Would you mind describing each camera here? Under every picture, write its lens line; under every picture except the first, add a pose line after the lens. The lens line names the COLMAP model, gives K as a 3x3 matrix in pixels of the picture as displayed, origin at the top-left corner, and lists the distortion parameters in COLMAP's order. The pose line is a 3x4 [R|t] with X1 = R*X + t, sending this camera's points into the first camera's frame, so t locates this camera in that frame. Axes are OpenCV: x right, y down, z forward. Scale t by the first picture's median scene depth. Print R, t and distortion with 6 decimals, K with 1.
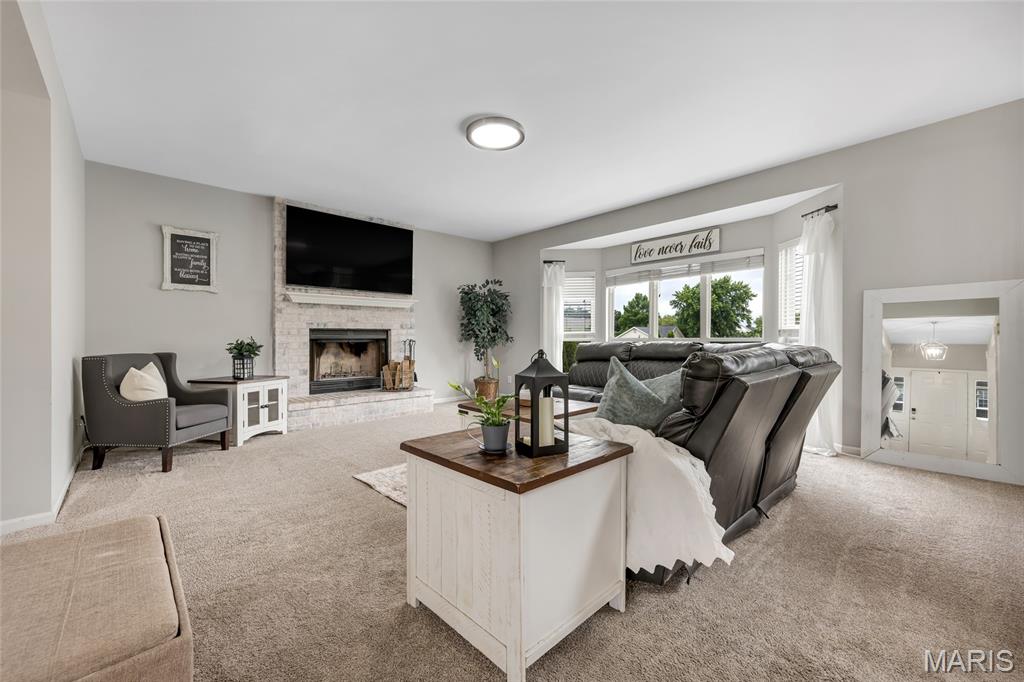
lens RADIAL K [[414.3, 0, 517.4], [0, 414.3, 337.1], [0, 0, 1]] dist [0.004375, 0.000596]
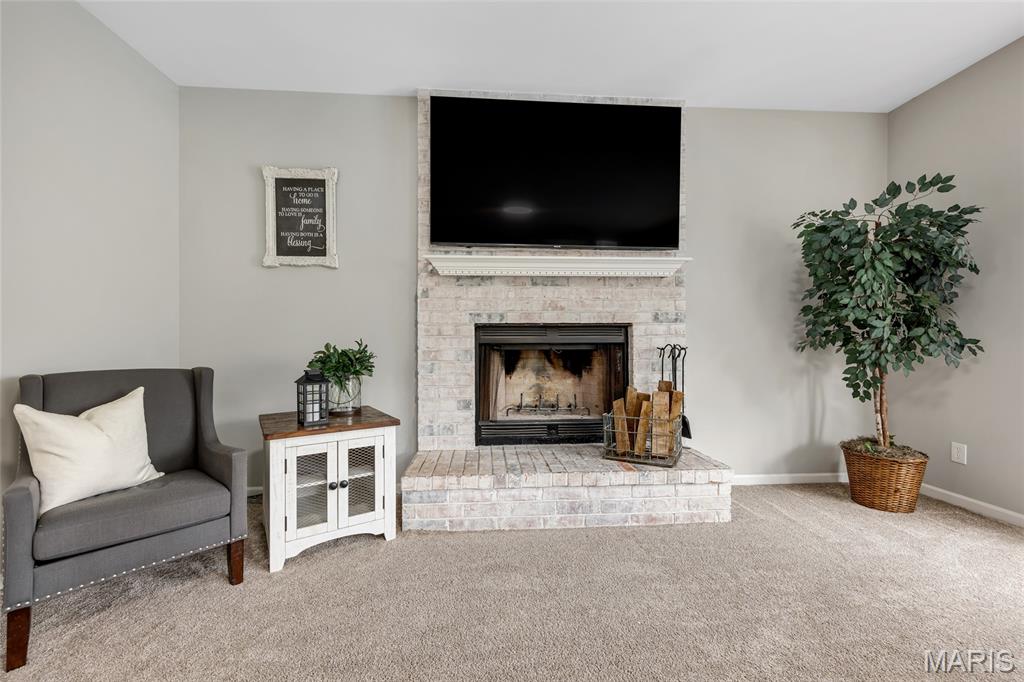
lens RADIAL K [[414.3, 0, 509.6], [0, 414.3, 341.7], [0, 0, 1]] dist [0.004375, 0.000596]
pose [[0.772713, 0.000231, -0.634756, -0.120883], [0.001216, 0.999998, 0.001845, 0.001447], [0.634755, -0.002197, 0.772710, 0.593987]]
